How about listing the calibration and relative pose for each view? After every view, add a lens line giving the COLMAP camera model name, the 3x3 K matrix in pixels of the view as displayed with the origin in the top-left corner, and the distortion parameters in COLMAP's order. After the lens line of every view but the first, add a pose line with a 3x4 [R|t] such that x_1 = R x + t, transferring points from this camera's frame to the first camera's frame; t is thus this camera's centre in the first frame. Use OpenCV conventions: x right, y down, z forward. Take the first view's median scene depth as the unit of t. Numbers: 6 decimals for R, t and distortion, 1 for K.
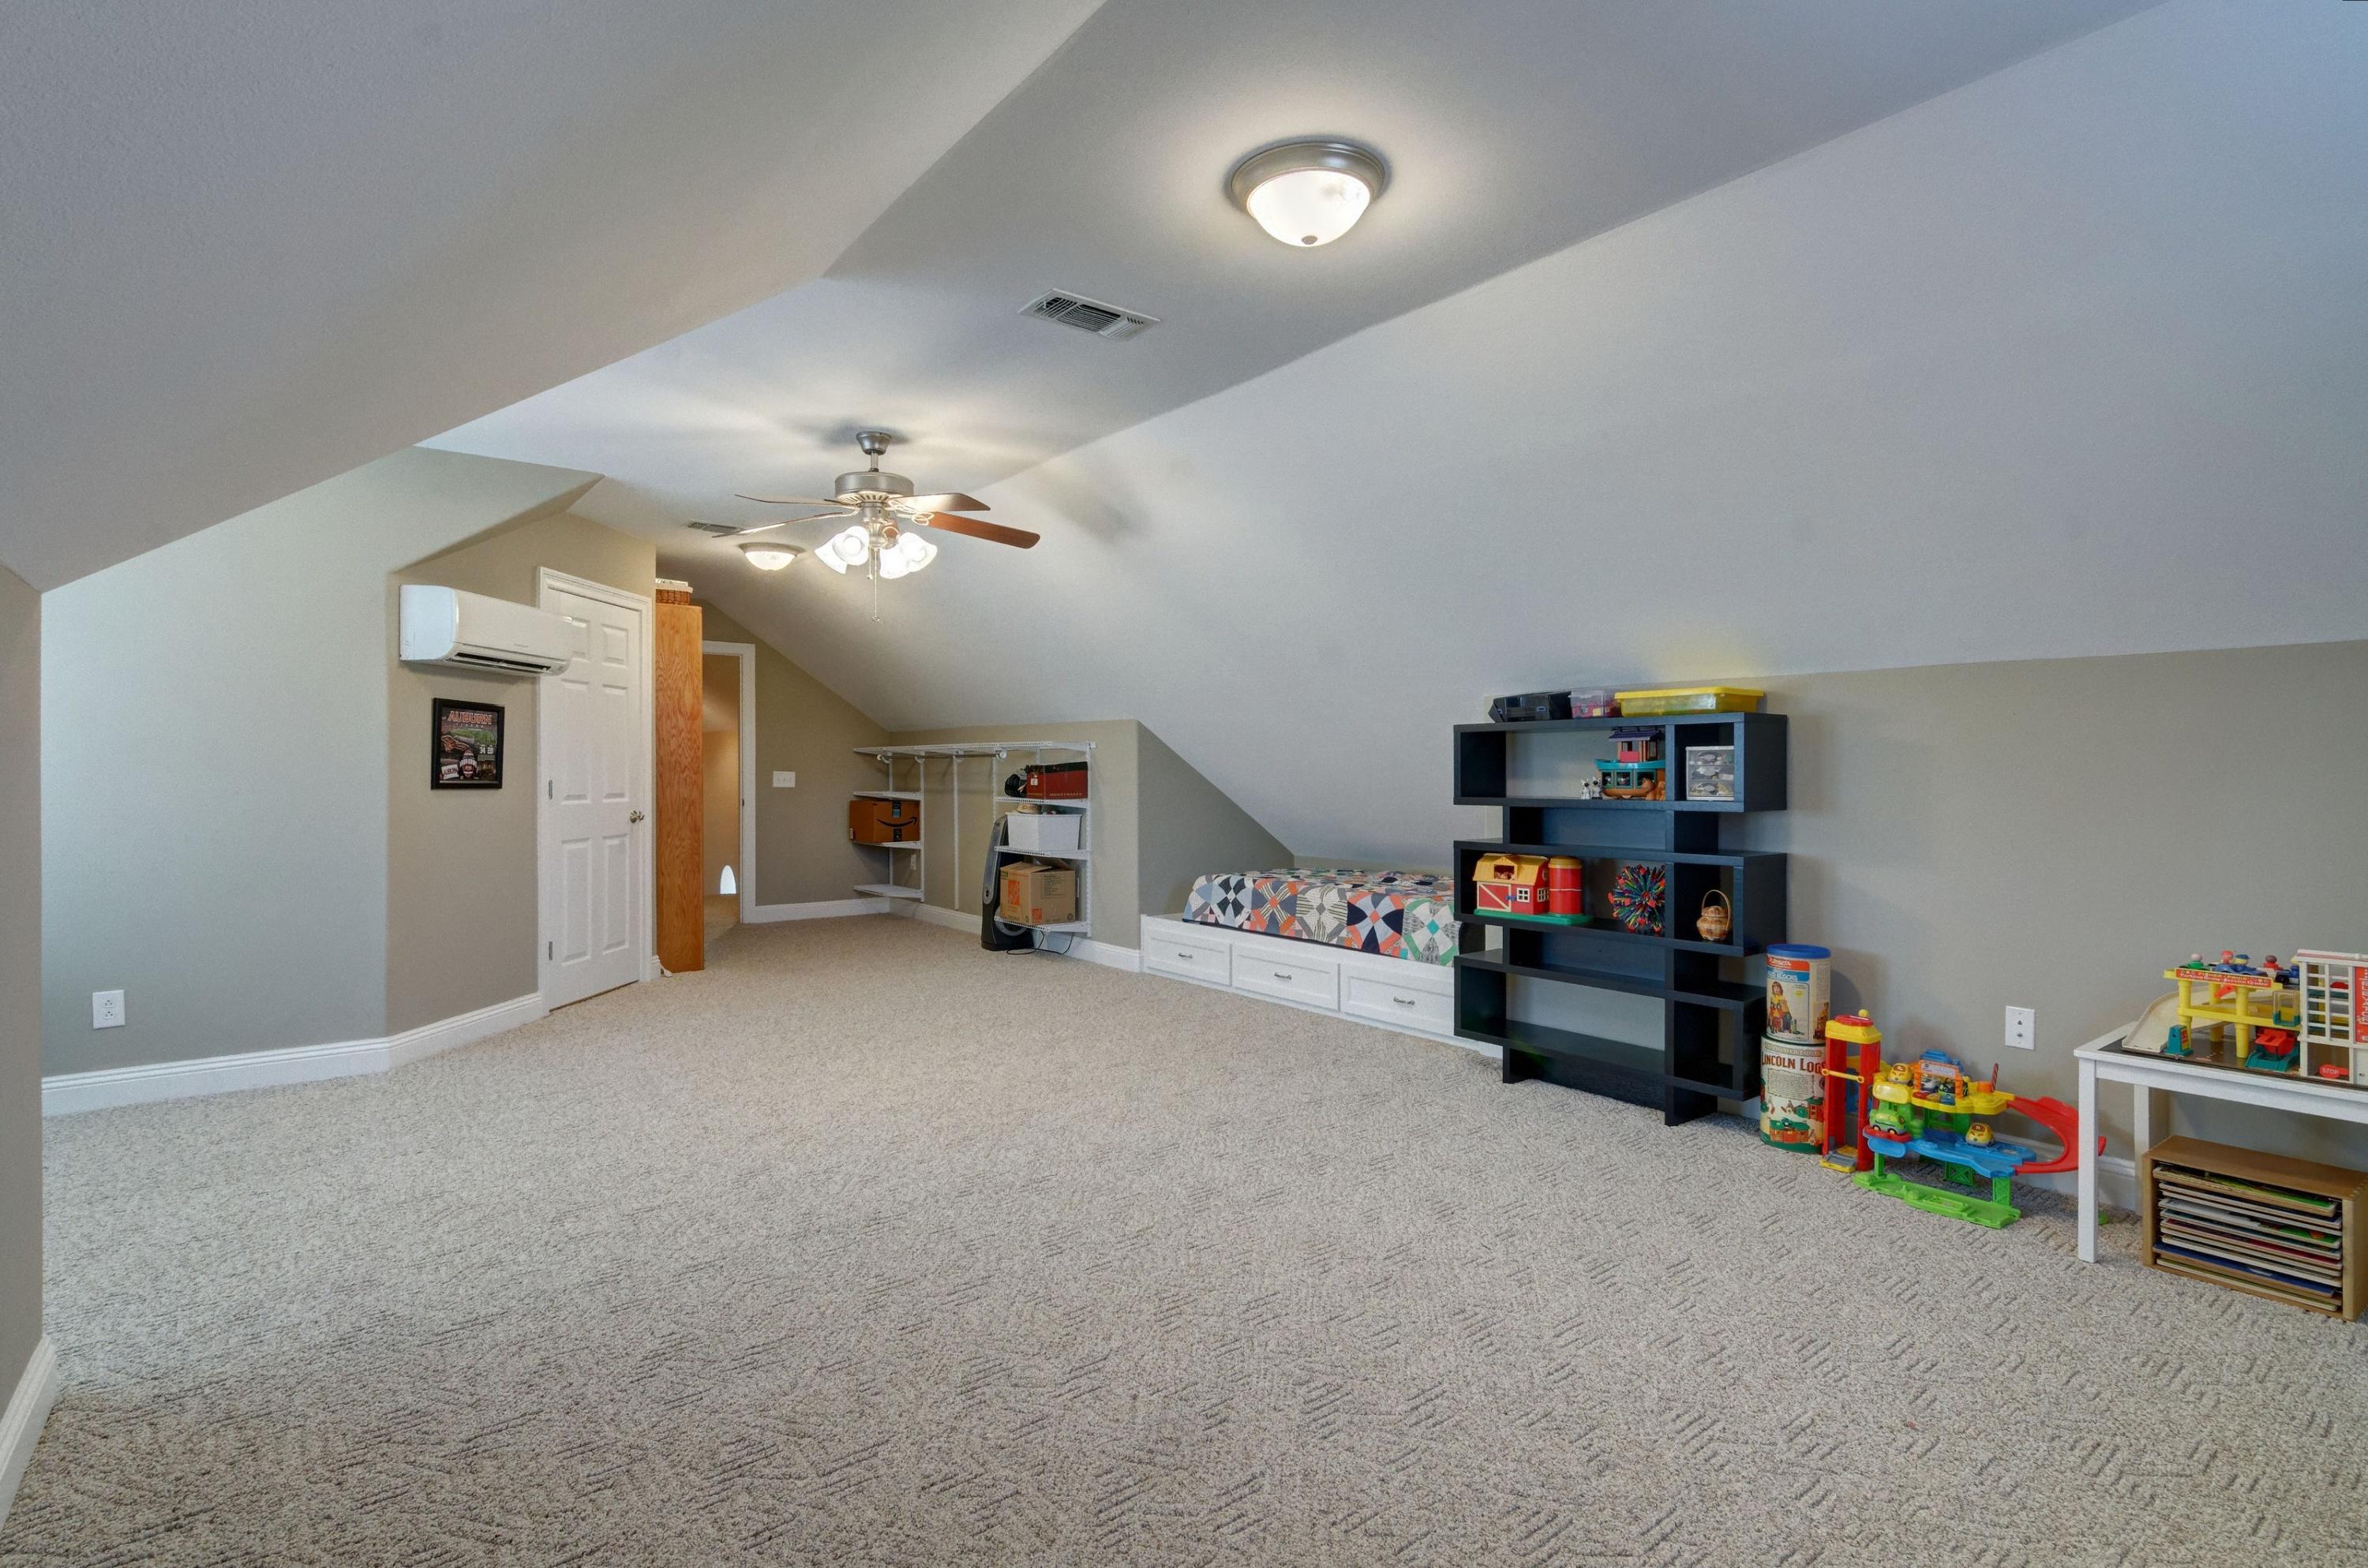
lens RADIAL K [[1134.3, 0, 1178.8], [0, 1134.3, 775.1], [0, 0, 1]] dist [0.005811, -0.002622]
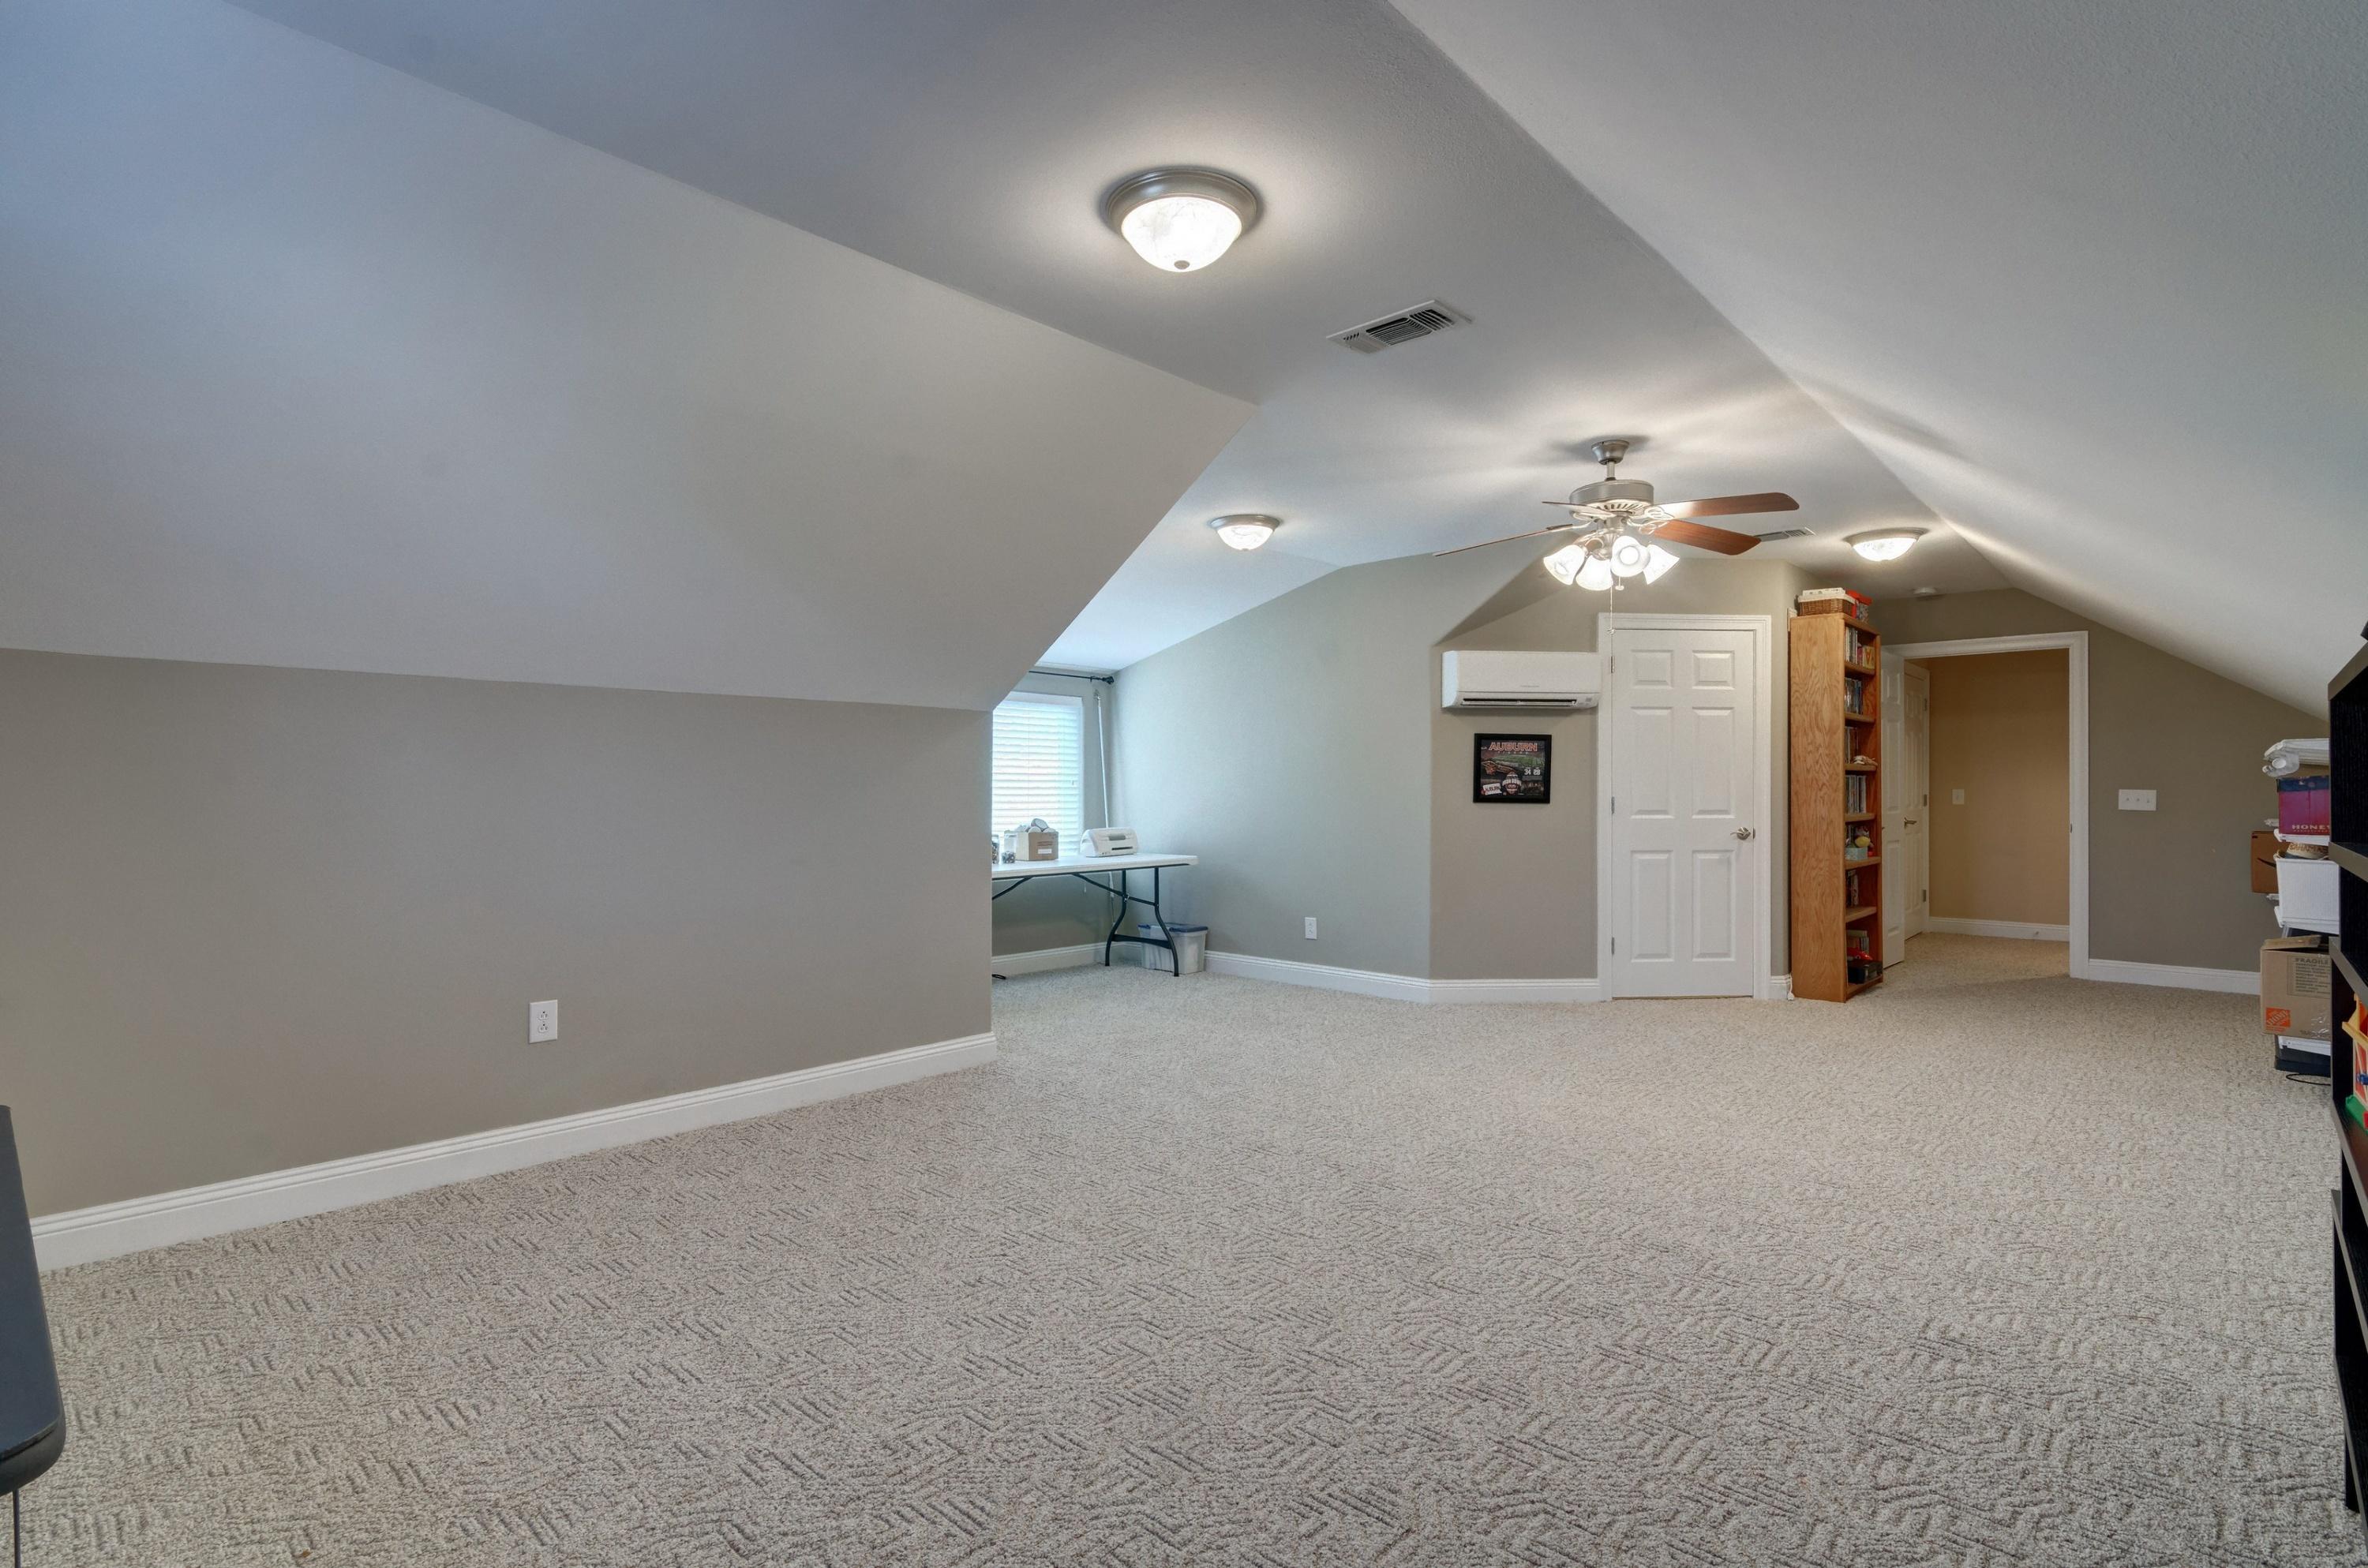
lens RADIAL K [[1134.3, 0, 1165.5], [0, 1134.3, 788.2], [0, 0, 1]] dist [0.005811, -0.002622]
pose [[0.155351, -0.000428, -0.987859, 0.460759], [-0.004158, 0.999991, -0.001088, -0.000783], [0.987851, 0.004277, 0.155347, 0.342914]]
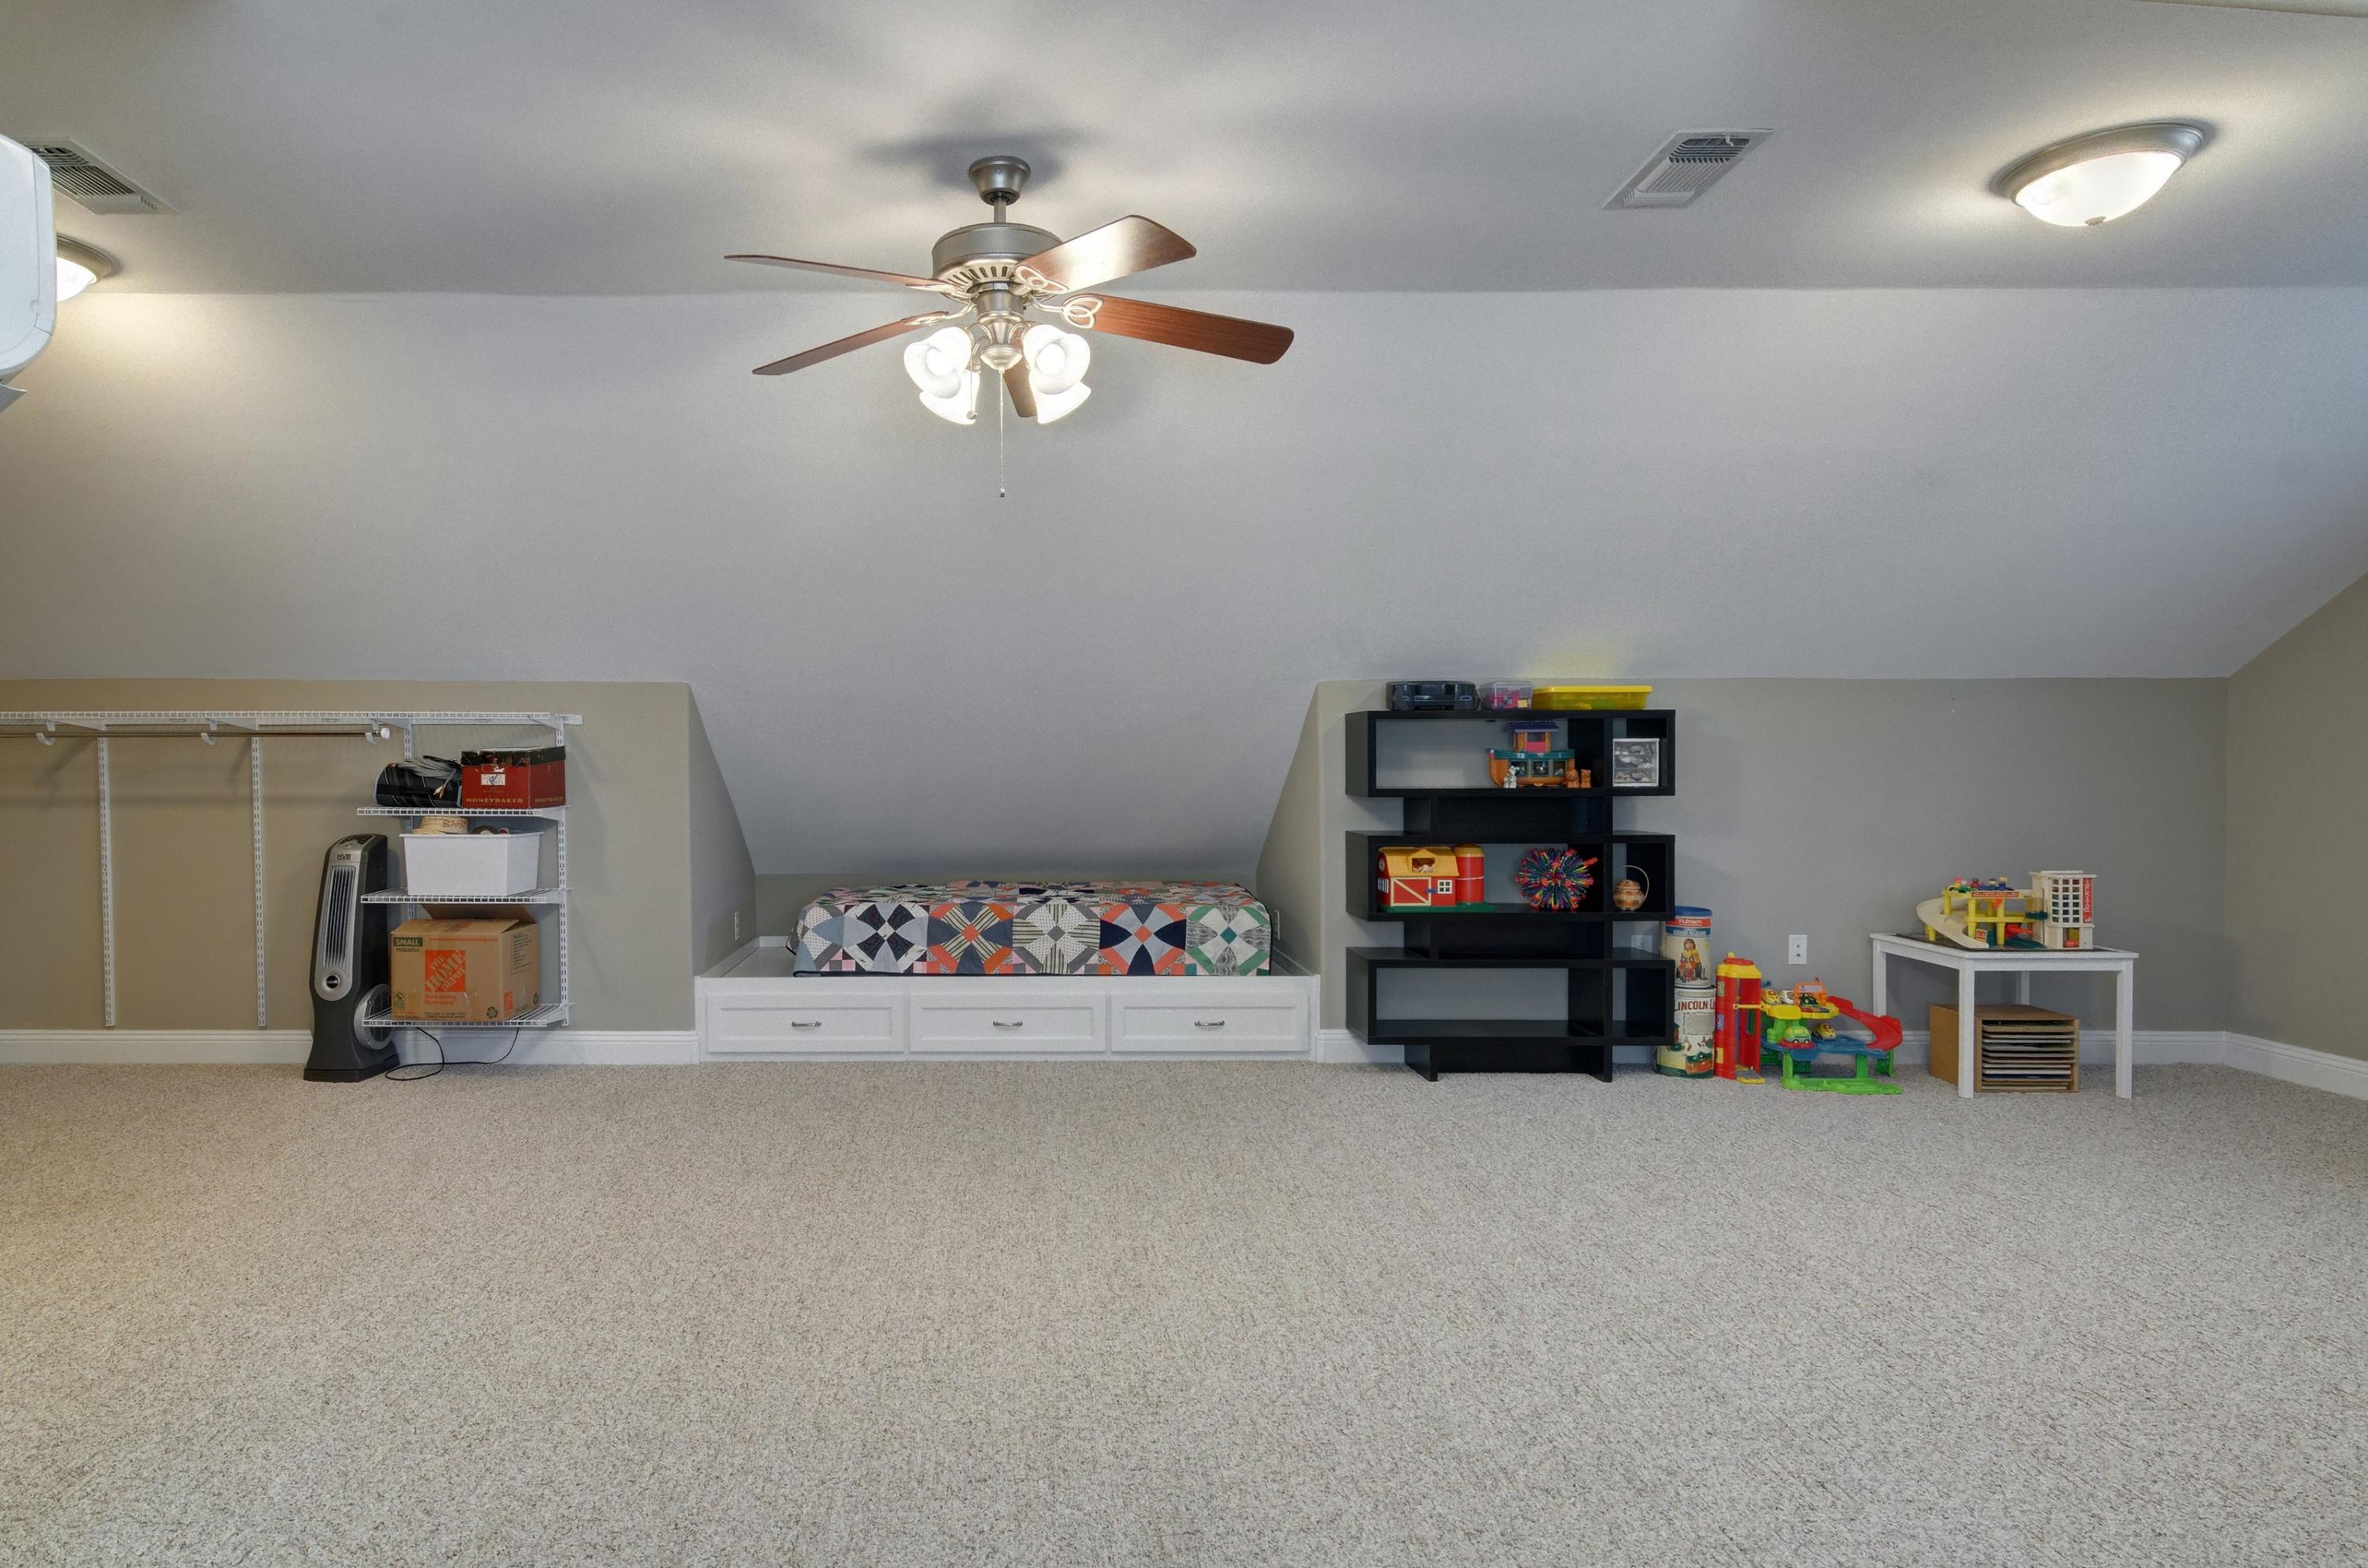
lens RADIAL K [[1217.8, 0, 1186.1], [0, 1217.8, 781.7], [0, 0, 1]] dist [0.007319, 0.000196]
pose [[0.619446, -0.013164, 0.784929, -0.541094], [0.004004, 0.999899, 0.013609, -0.000274], [-0.785029, -0.005288, 0.619437, 0.429373]]
